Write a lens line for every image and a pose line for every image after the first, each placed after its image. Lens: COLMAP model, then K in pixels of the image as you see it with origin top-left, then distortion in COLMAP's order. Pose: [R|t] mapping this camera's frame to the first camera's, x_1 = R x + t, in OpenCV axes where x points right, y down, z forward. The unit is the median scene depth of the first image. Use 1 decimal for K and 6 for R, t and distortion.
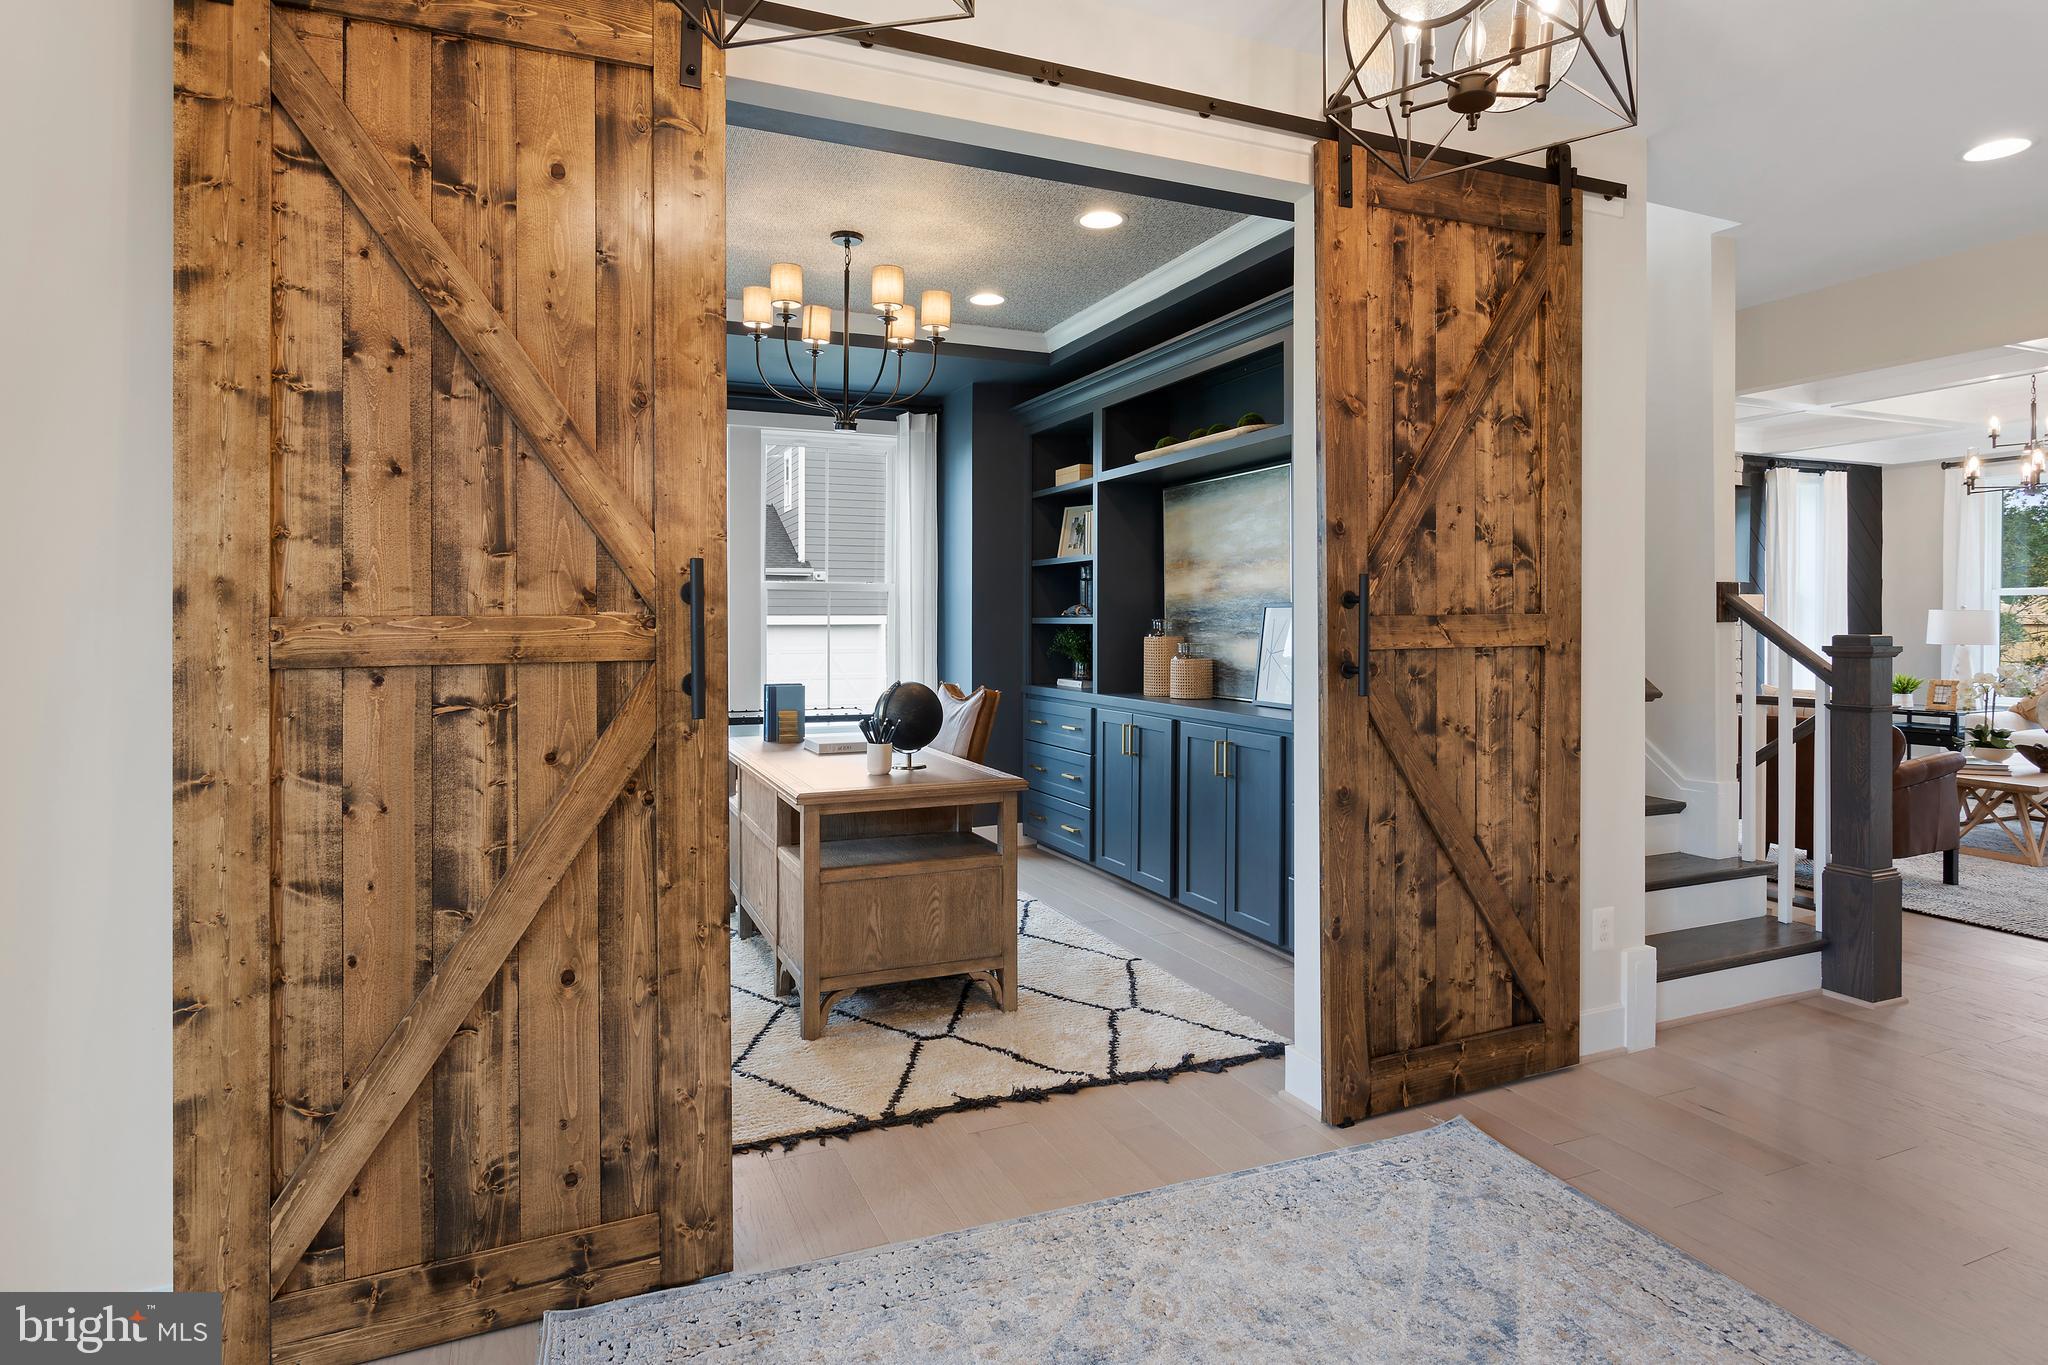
lens RADIAL K [[1119.4, 0, 1022.5], [0, 1119.4, 617.1], [0, 0, 1]] dist [0.000851, -0.000006]
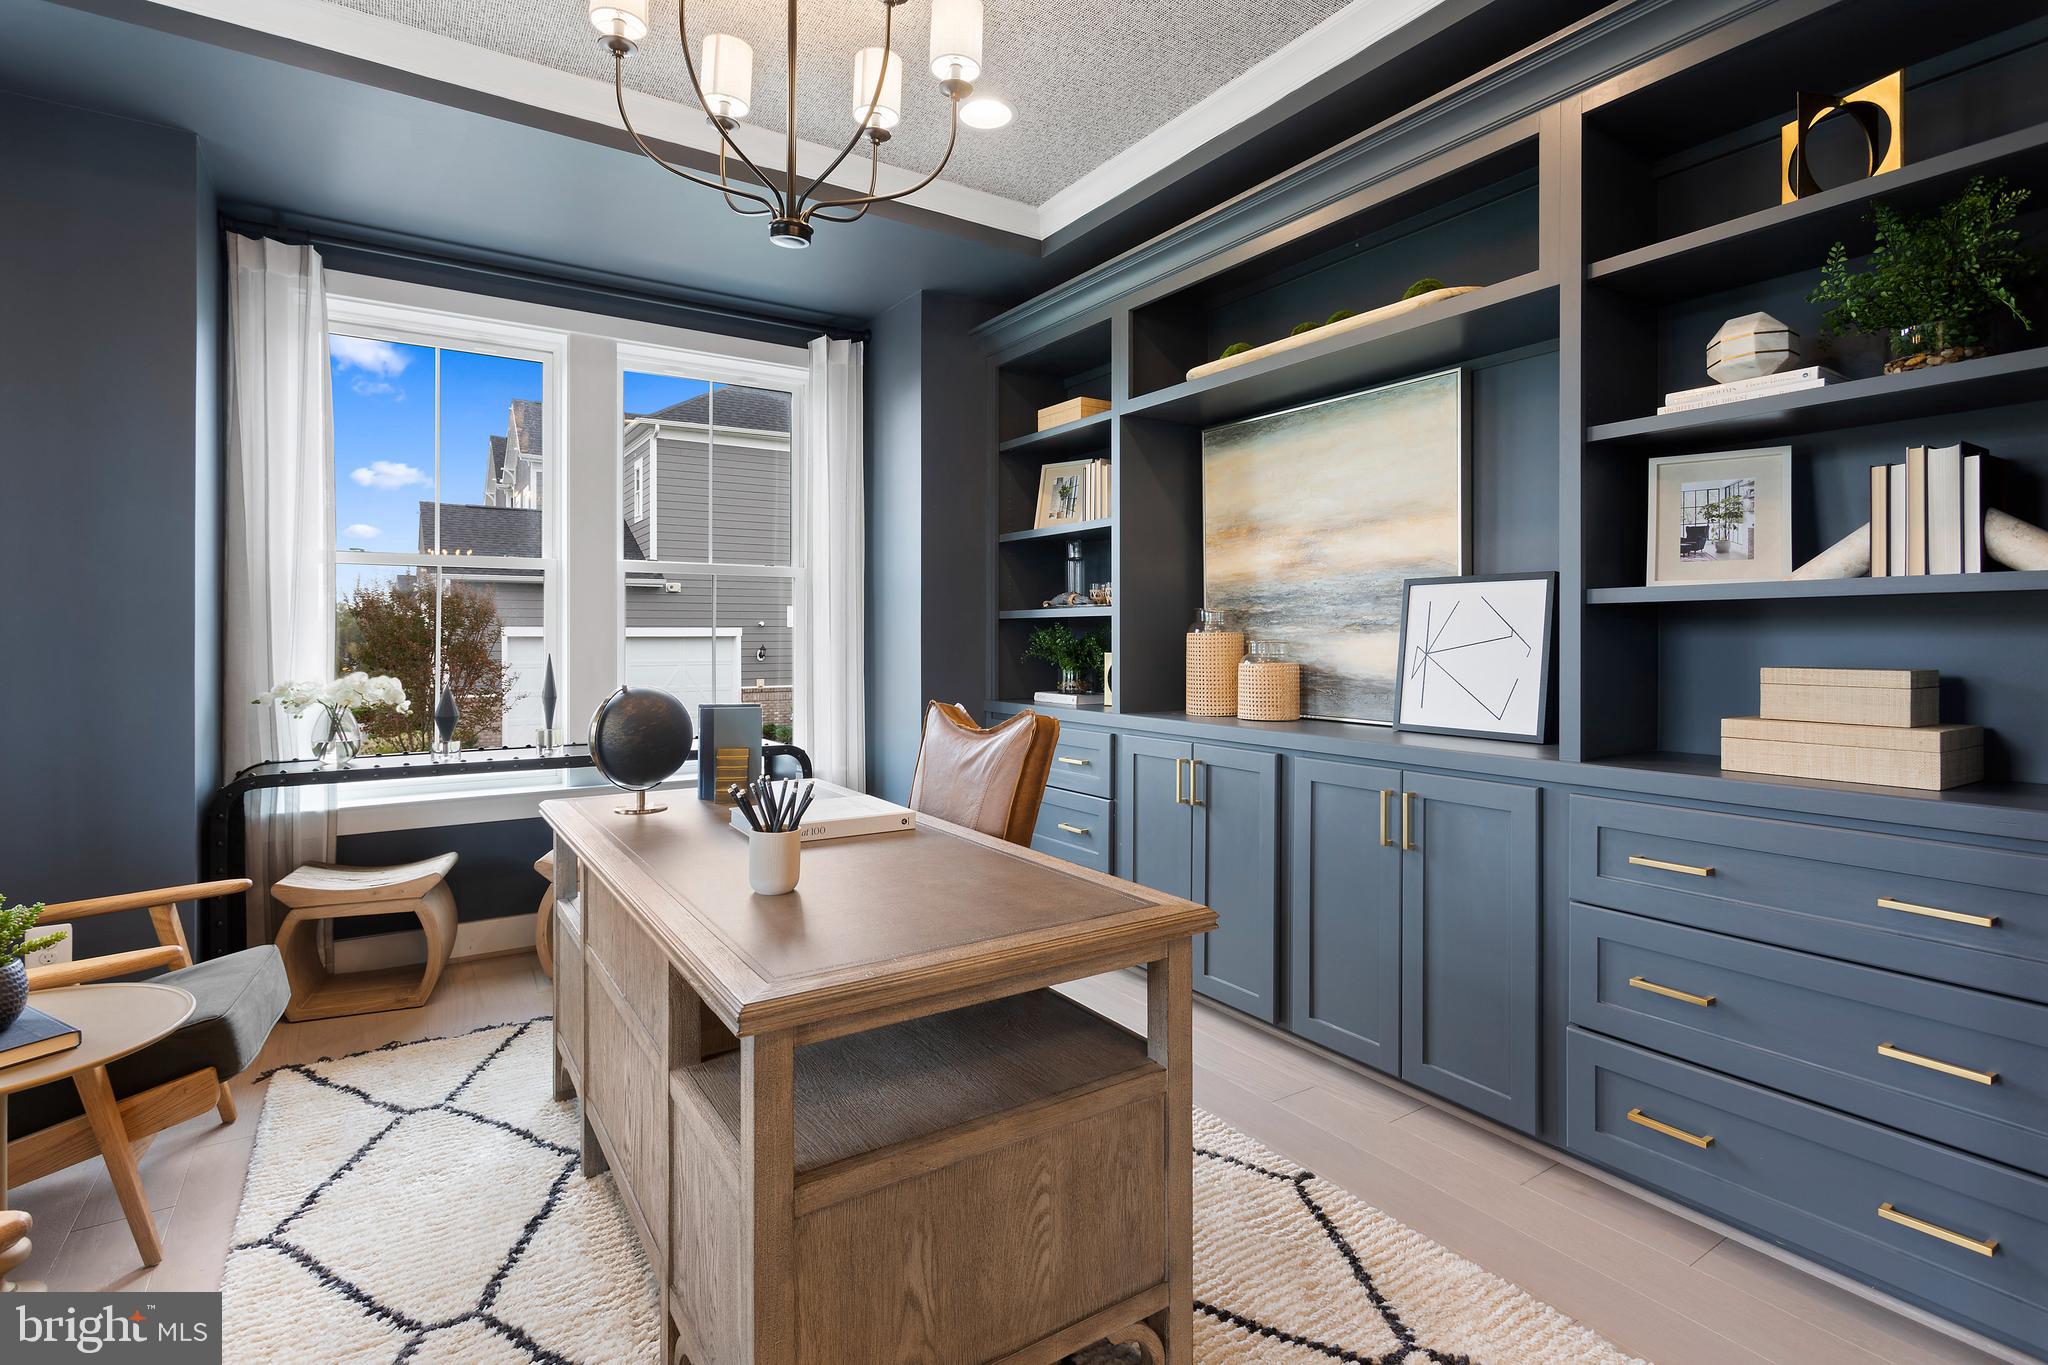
lens RADIAL K [[975.3, 0, 1016.5], [0, 975.3, 632.0], [0, 0, 1]] dist [-0.001936, -0.000297]
pose [[0.985969, 0.001282, 0.166922, -0.102012], [-0.000910, 0.999997, -0.002307, 0.018673], [-0.166925, 0.002122, 0.985967, 0.407690]]
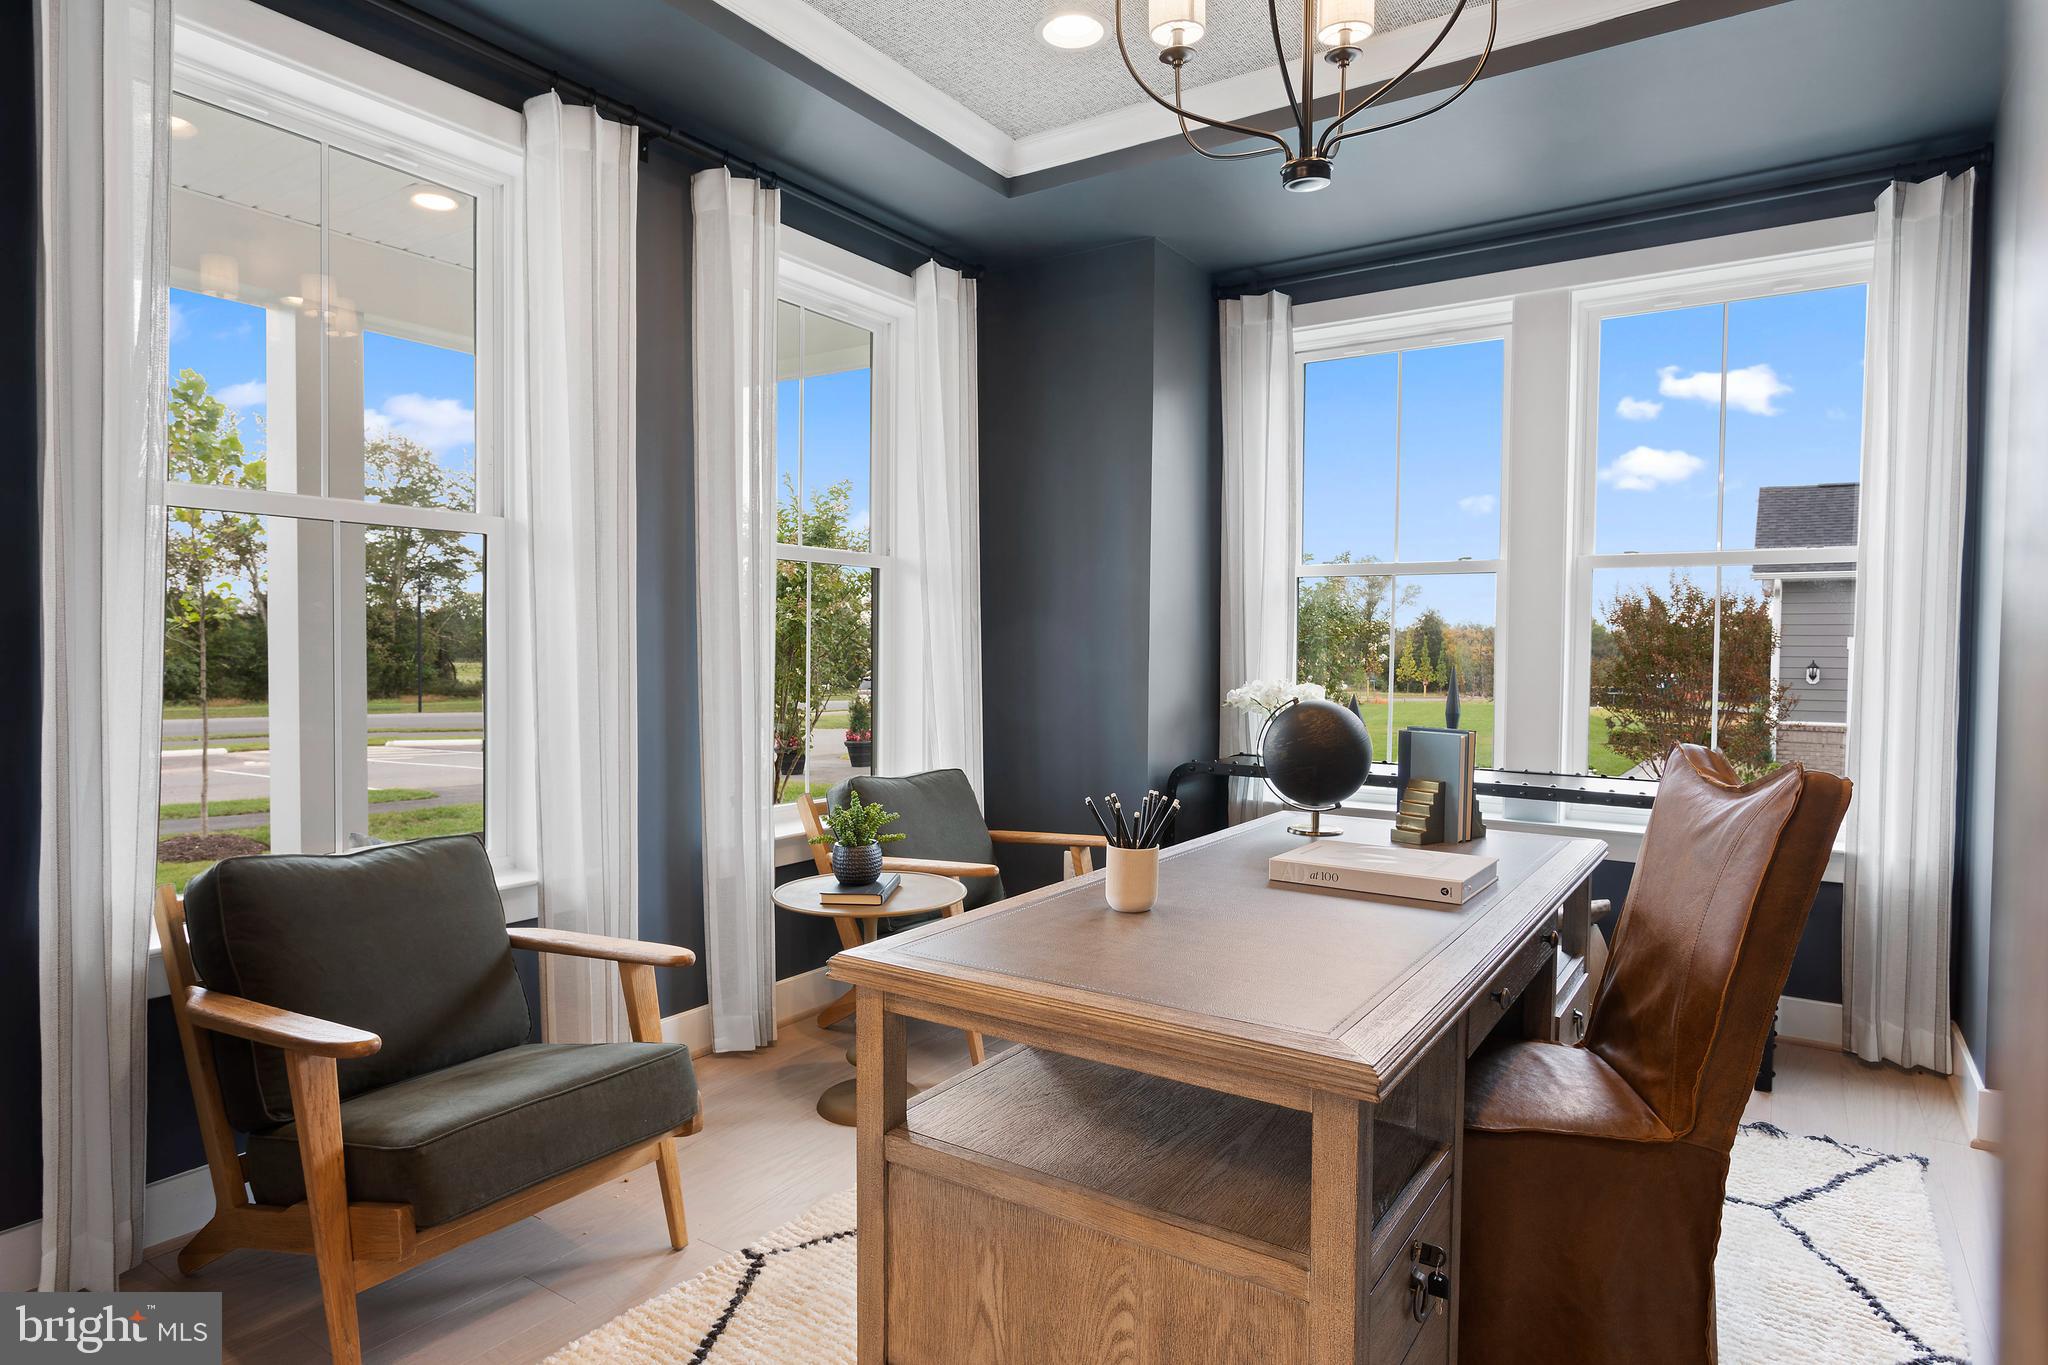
lens RADIAL K [[1154.7, 0, 1024.0], [0, 1154.7, 682.5], [0, 0, 1]] dist [-0.018602, 0.000565]
pose [[0.533437, 0.034084, -0.845153, 0.147483], [-0.006907, 0.999330, 0.035942, 0.018796], [0.845811, -0.013335, 0.533315, 0.509112]]
